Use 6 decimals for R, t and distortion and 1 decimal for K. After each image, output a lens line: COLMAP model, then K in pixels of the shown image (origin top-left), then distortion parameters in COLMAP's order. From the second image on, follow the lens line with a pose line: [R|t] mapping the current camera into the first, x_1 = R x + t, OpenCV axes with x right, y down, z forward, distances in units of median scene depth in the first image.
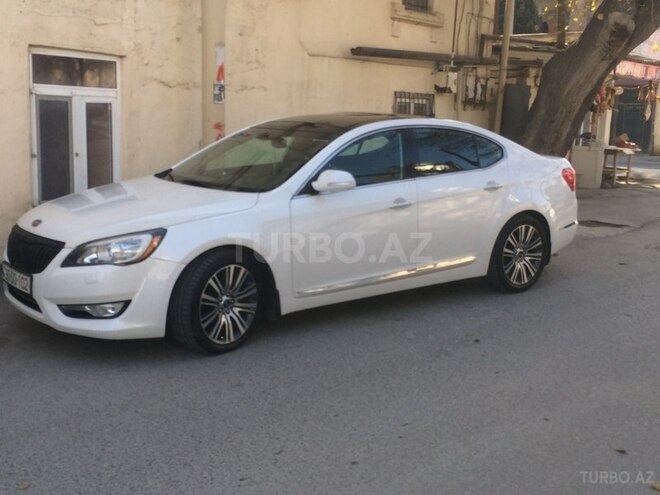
lens RADIAL K [[839.4, 0, 328.2], [0, 839.4, 243.9], [0, 0, 1]] dist [0.055647, -0.029017]
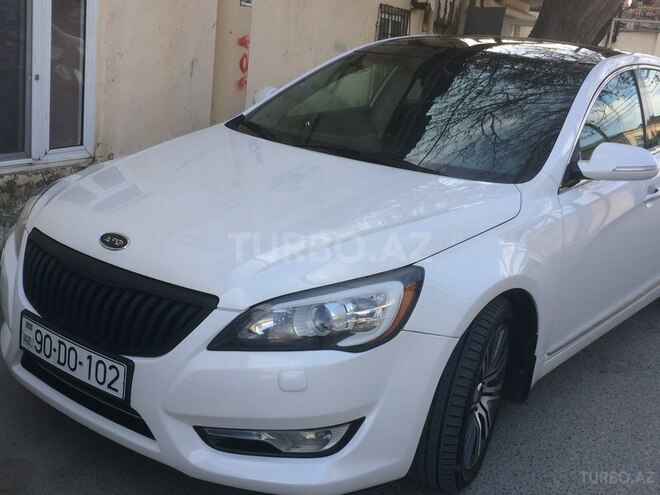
lens RADIAL K [[848.7, 0, 330.0], [0, 848.7, 247.5], [0, 0, 1]] dist [0.043495, 0.000080]
pose [[0.971882, 0.002908, 0.235450, -0.266547], [-0.026530, 0.994909, 0.097224, -0.056061], [-0.233969, -0.100737, 0.967011, 0.393569]]
